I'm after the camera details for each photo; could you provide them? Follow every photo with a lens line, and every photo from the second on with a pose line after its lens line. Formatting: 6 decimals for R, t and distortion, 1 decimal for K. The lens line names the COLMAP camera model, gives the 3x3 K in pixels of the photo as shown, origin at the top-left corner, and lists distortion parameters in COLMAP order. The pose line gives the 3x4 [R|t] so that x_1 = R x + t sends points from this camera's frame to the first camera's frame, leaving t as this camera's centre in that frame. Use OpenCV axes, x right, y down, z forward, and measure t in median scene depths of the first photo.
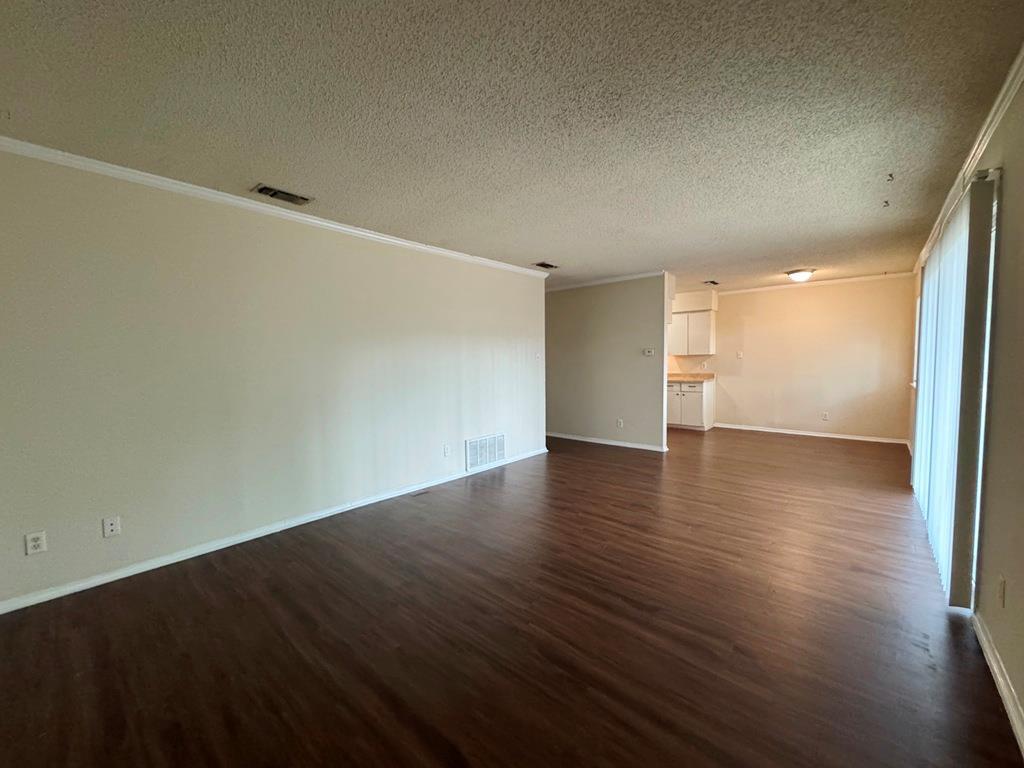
lens RADIAL K [[410.1, 0, 511.3], [0, 410.1, 382.9], [0, 0, 1]] dist [-0.004276, 0.000479]
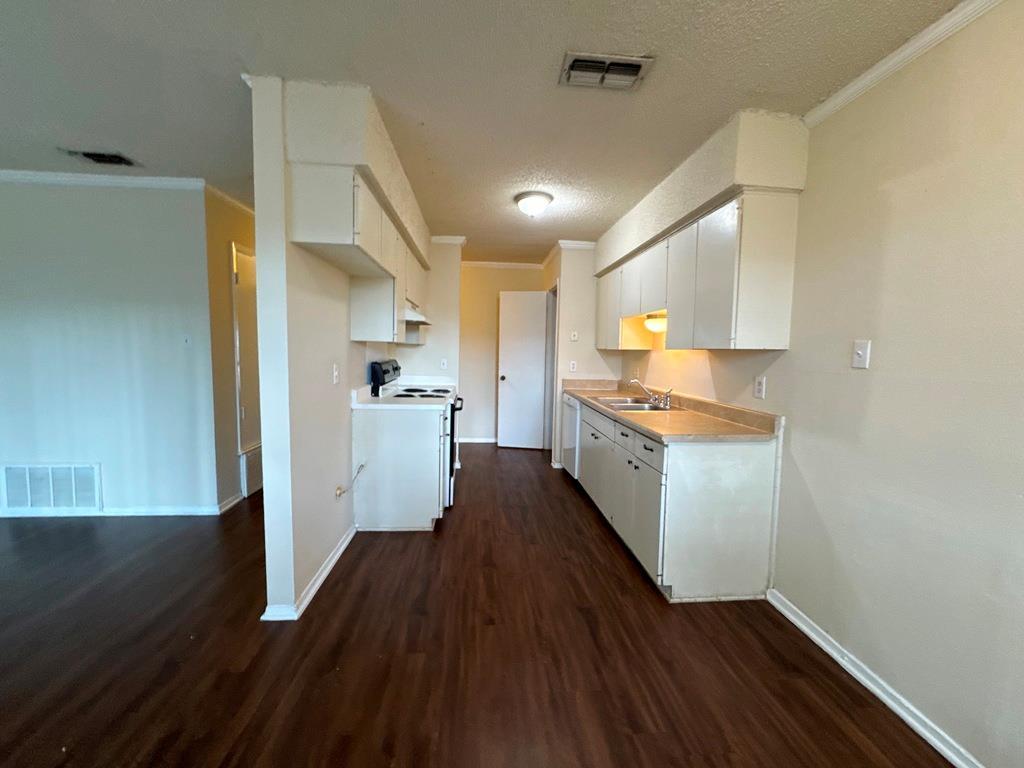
lens RADIAL K [[410.1, 0, 511.3], [0, 410.1, 382.9], [0, 0, 1]] dist [-0.004276, 0.000479]
pose [[0.717987, 0.086585, -0.690650, 0.819593], [-0.072764, 0.996133, 0.049240, -0.069690], [0.692243, 0.014901, 0.721511, 0.984267]]
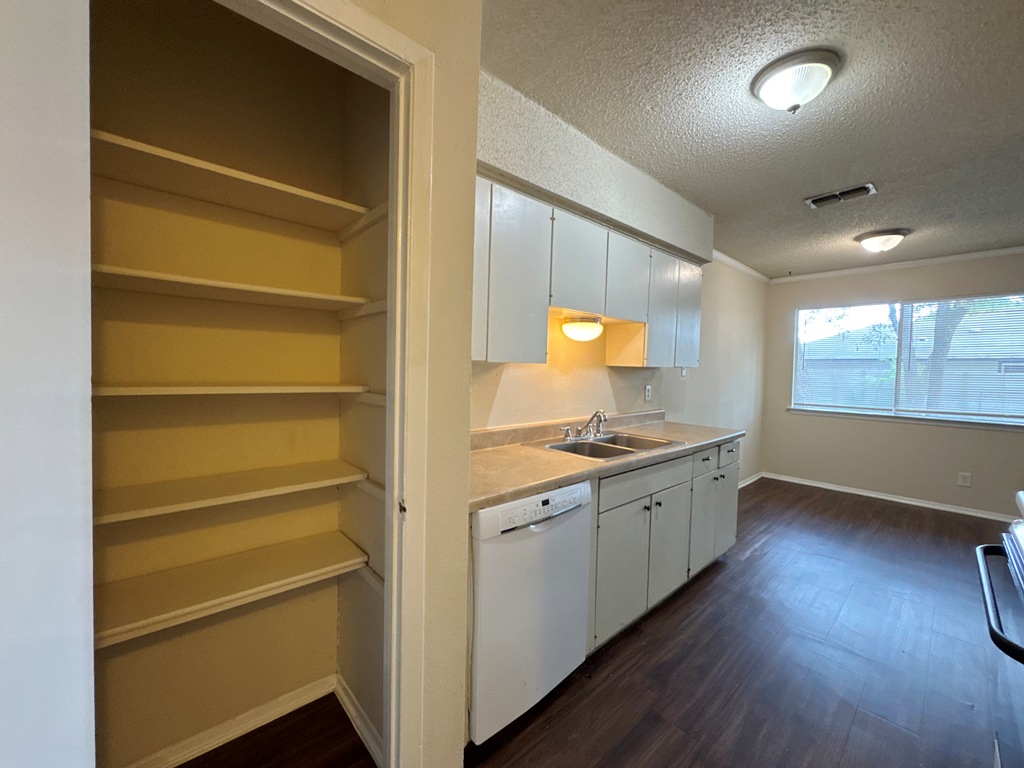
lens RADIAL K [[410.1, 0, 511.3], [0, 410.1, 382.9], [0, 0, 1]] dist [-0.004276, 0.000479]
pose [[0.113709, -0.014047, 0.993415, 0.050778], [0.044416, 0.998972, 0.009042, -0.094916], [-0.992521, 0.043096, 0.114217, 1.638025]]
